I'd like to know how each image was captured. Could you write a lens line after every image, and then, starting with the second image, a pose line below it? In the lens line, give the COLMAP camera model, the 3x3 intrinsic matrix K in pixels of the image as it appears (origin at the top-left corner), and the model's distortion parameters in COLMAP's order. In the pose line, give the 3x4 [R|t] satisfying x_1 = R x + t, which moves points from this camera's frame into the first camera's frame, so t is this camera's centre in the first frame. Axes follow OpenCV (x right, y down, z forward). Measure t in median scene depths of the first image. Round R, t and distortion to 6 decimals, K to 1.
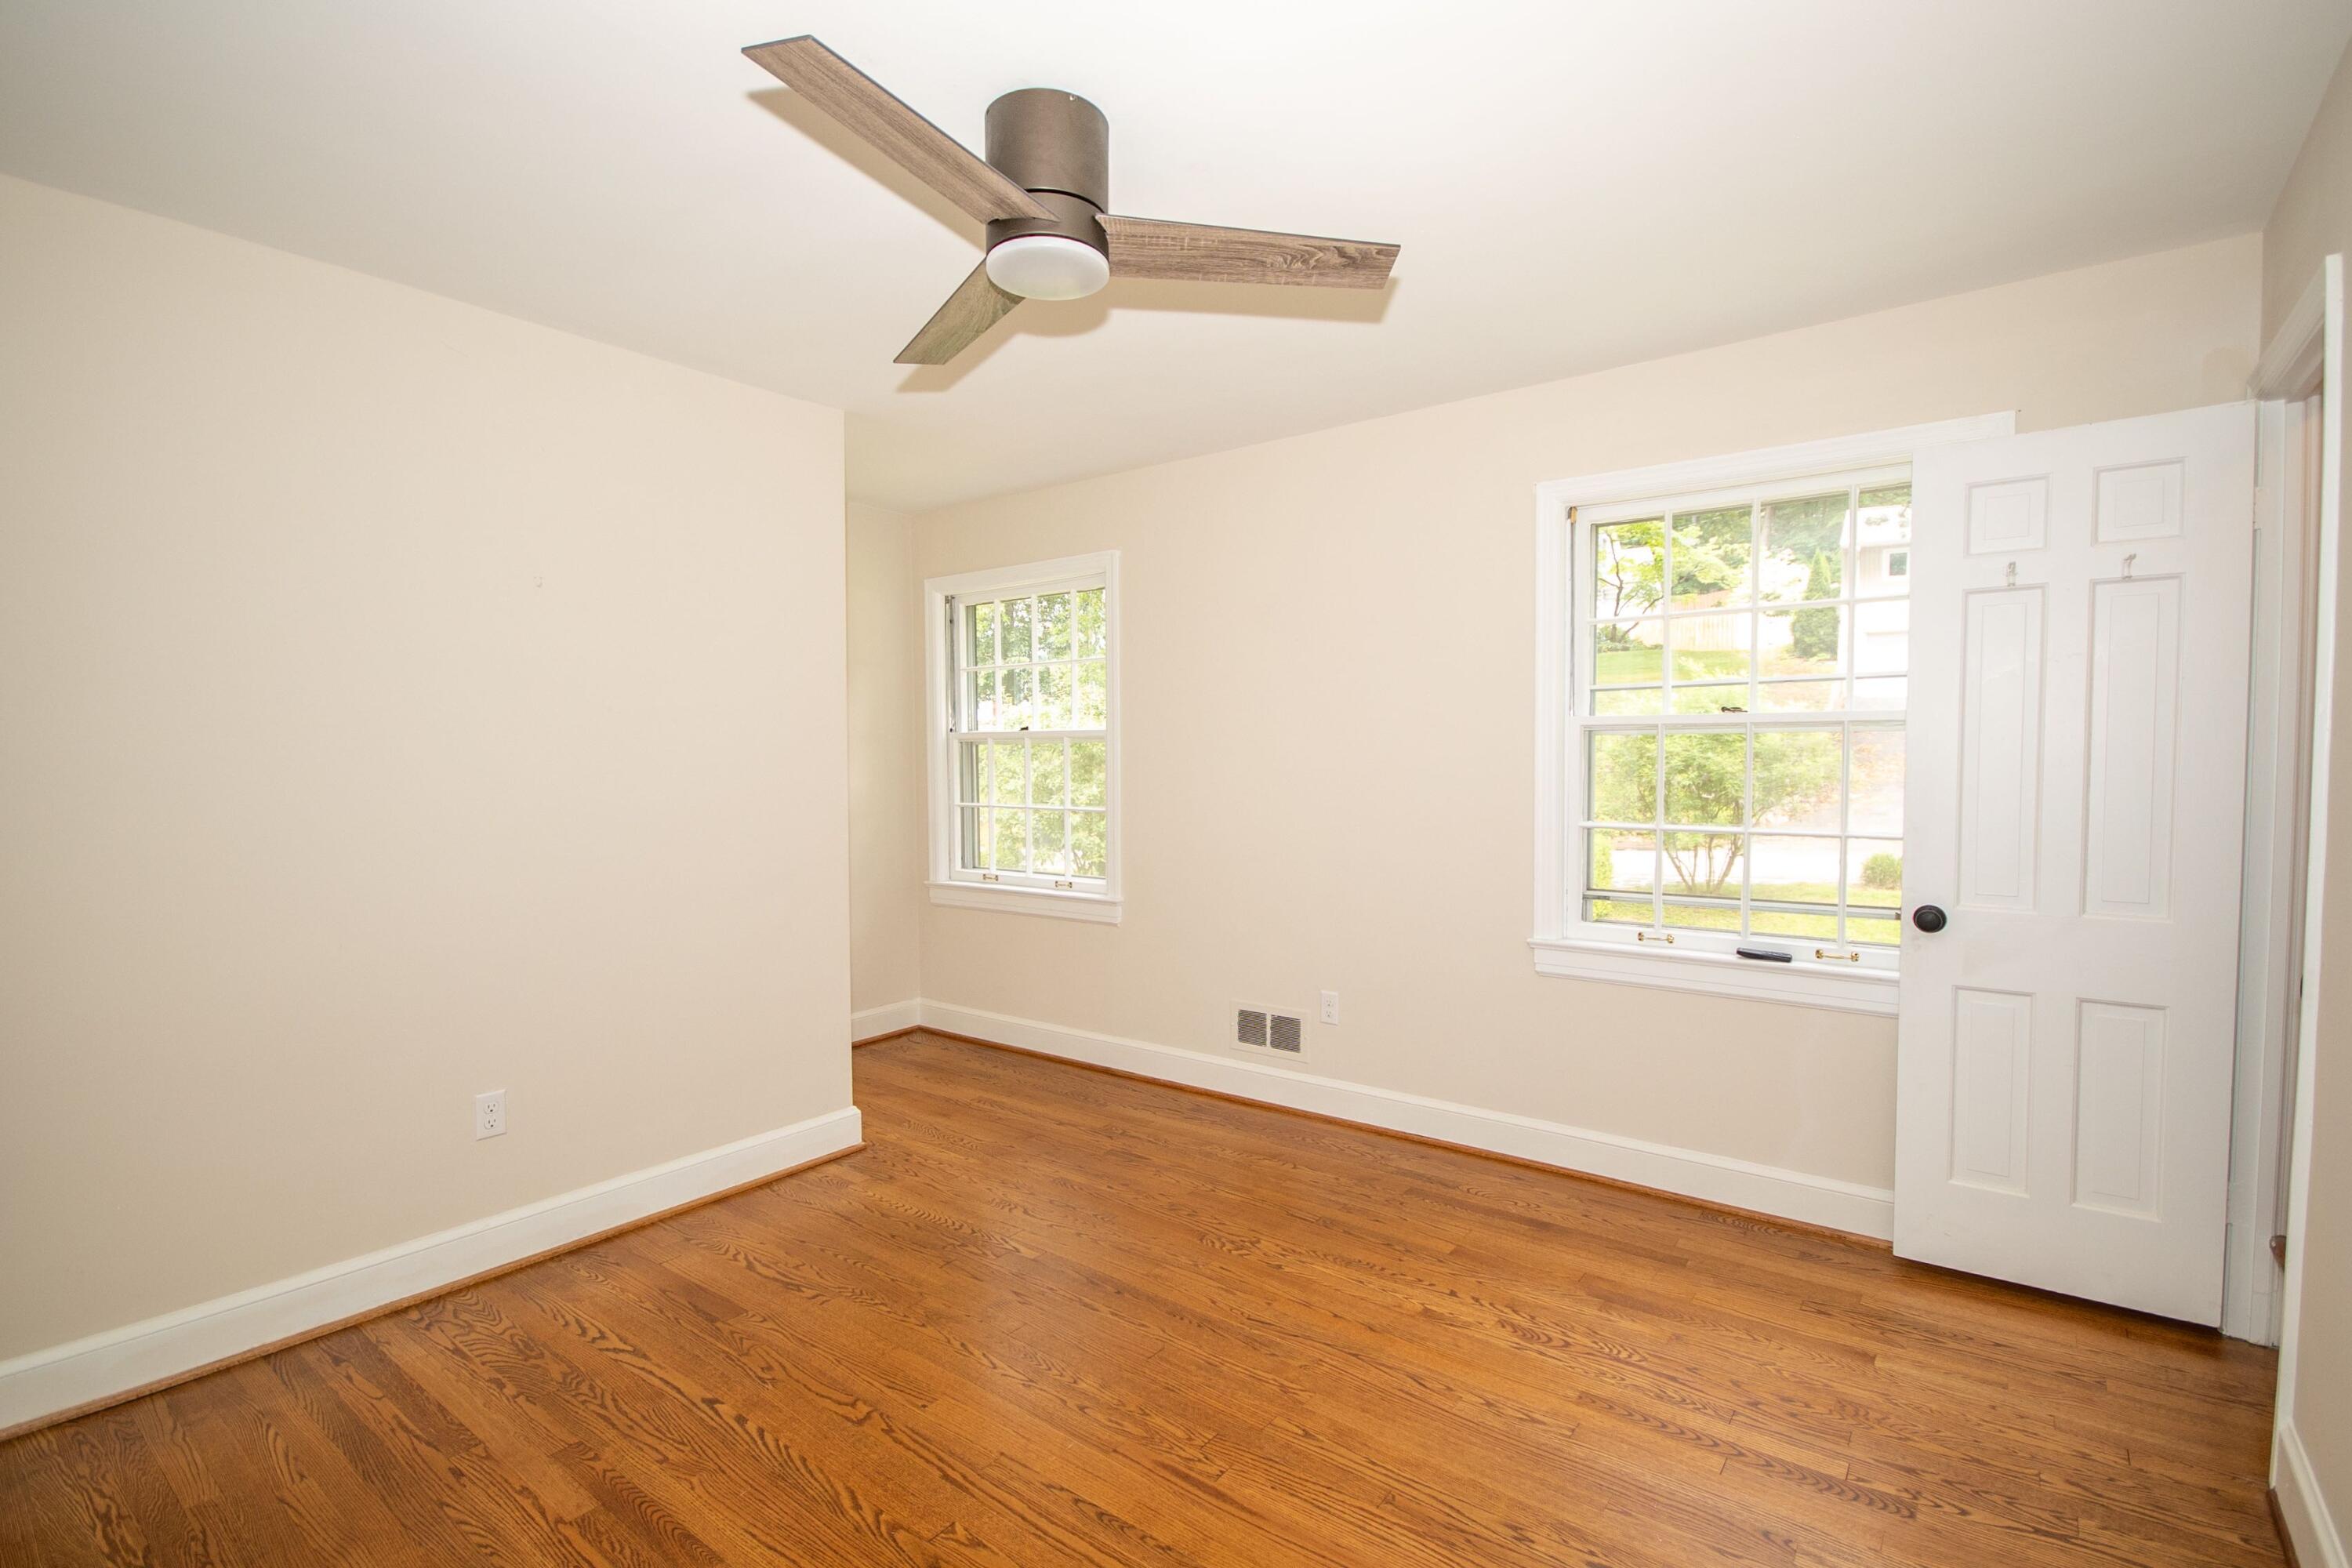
lens RADIAL K [[1104.3, 0, 1176.0], [0, 1104.3, 784.0], [0, 0, 1]] dist [0.000106, 0.000100]
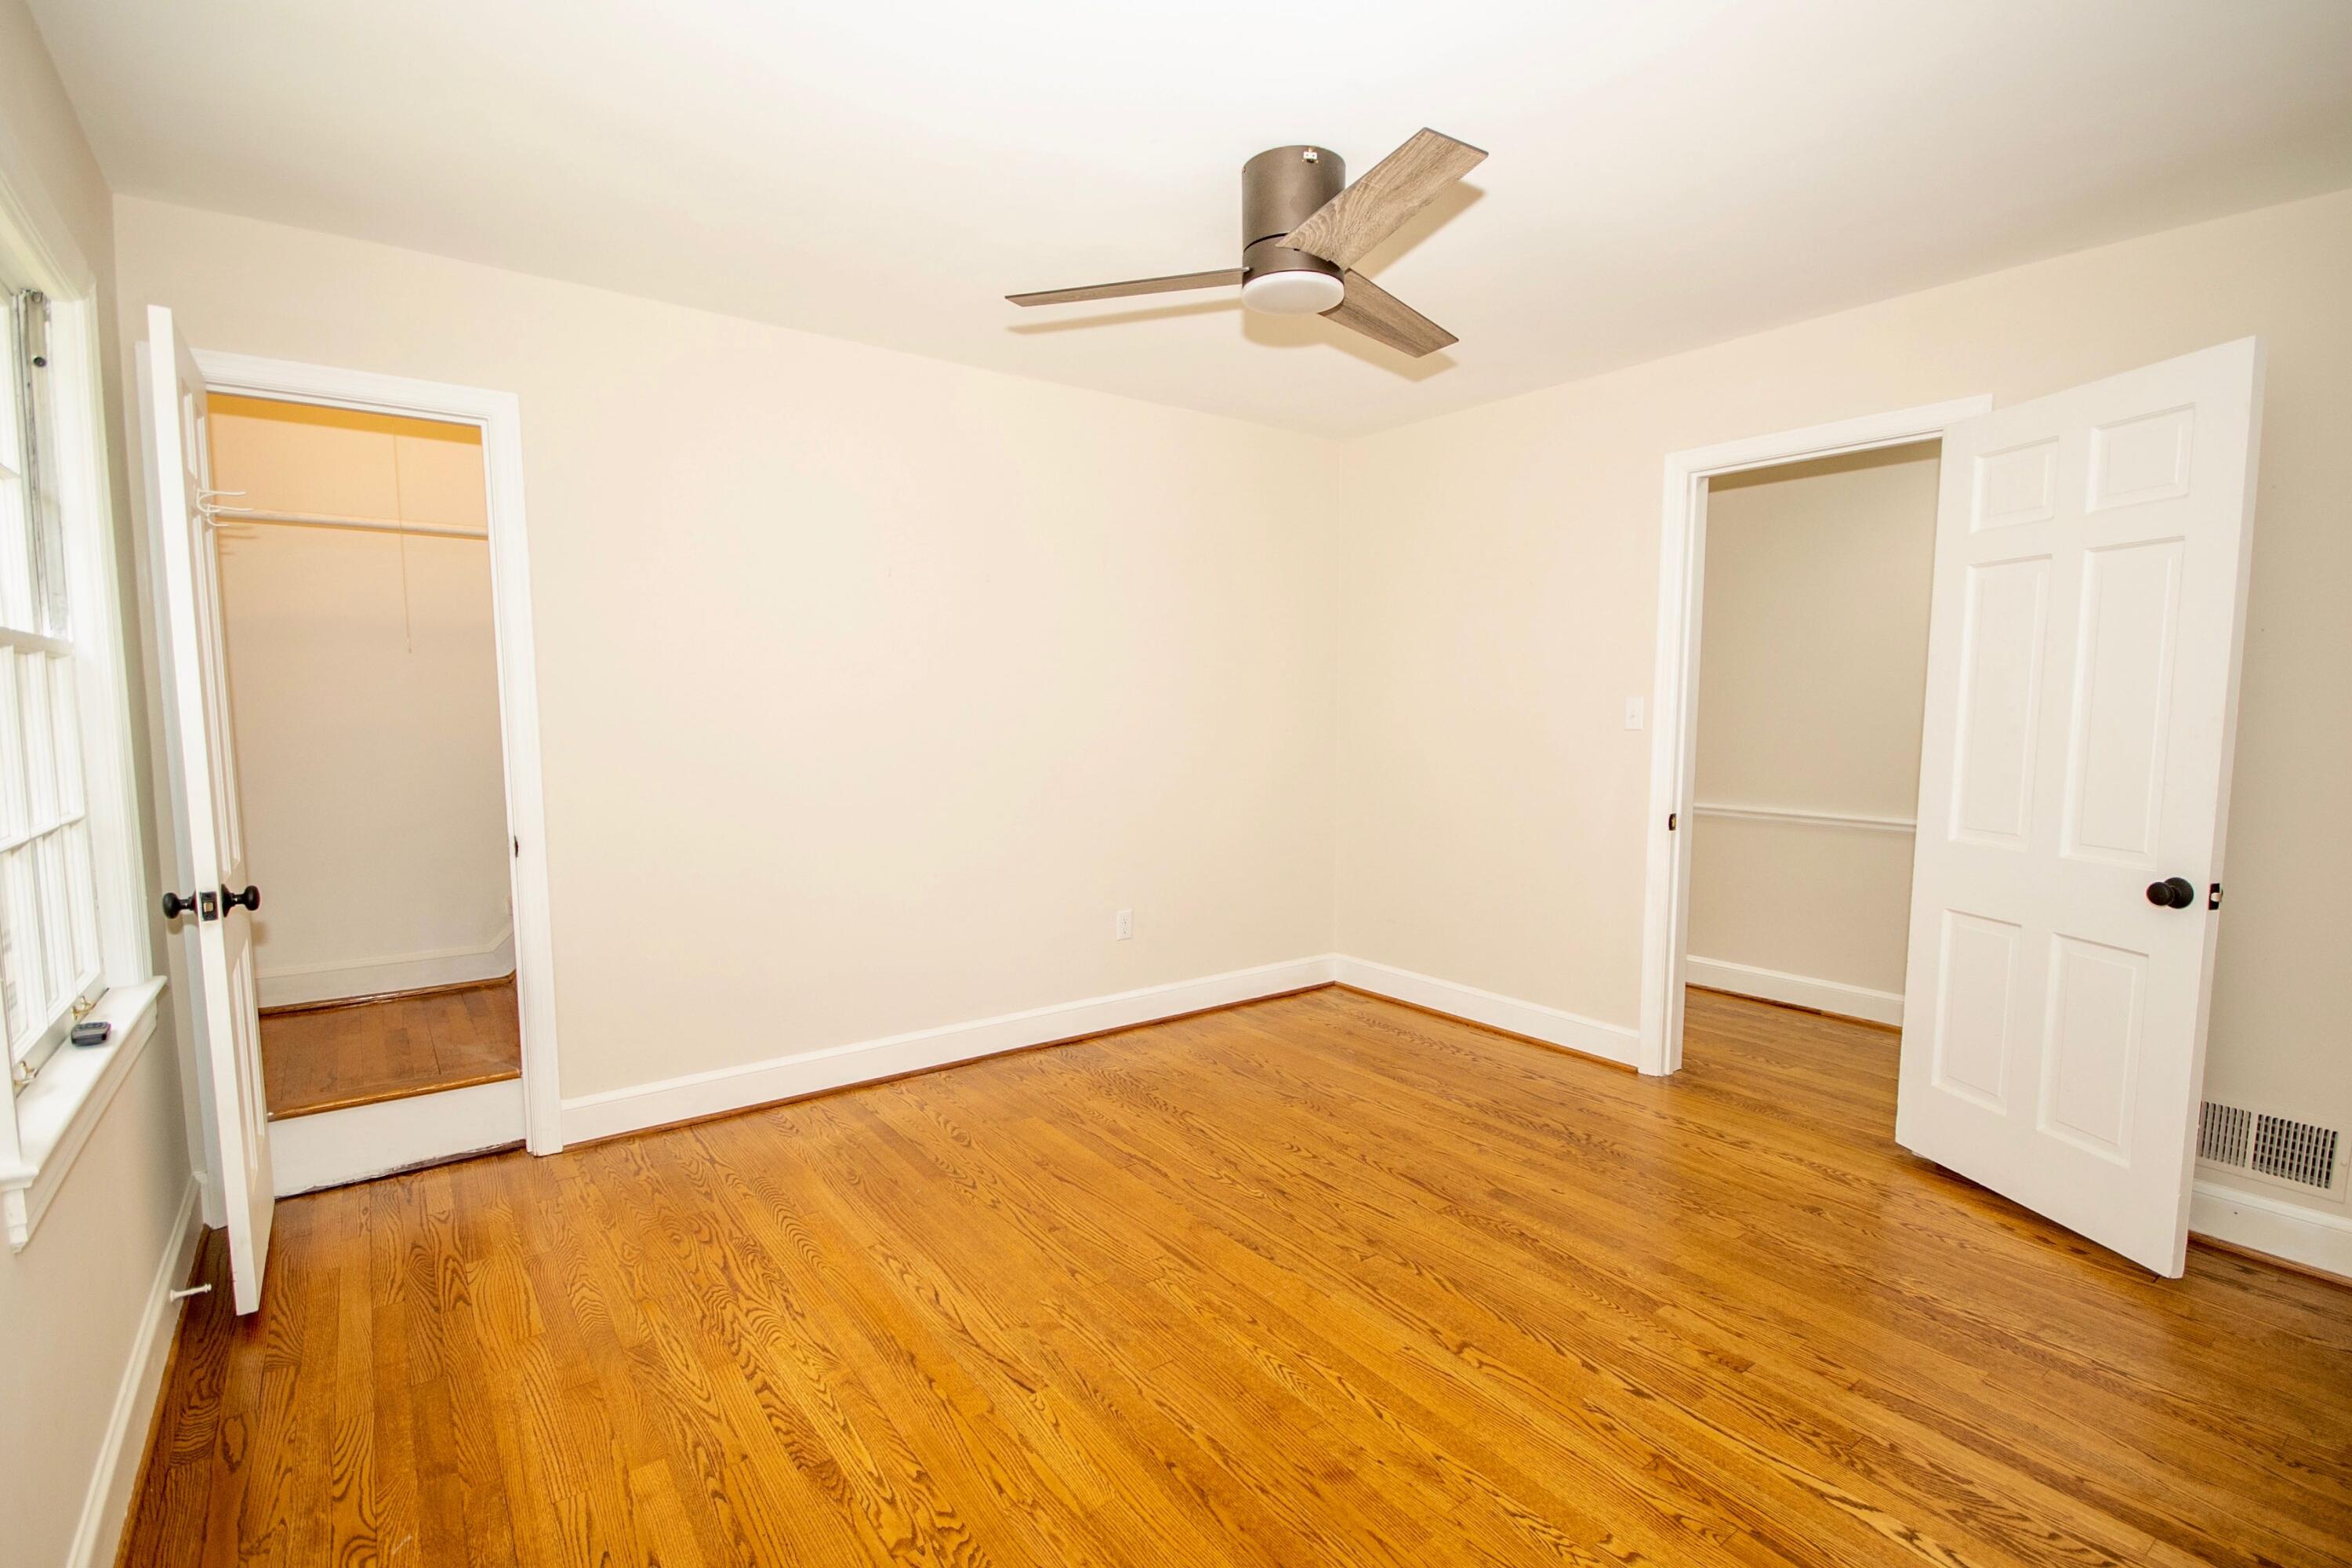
lens RADIAL K [[1052.2, 0, 1173.1], [0, 1052.2, 812.9], [0, 0, 1]] dist [-0.000210, 0.000086]
pose [[-0.961214, -0.027075, 0.274470, -0.262765], [0.009358, 0.991395, 0.130568, -0.048564], [-0.275643, 0.128072, -0.952690, 1.838700]]
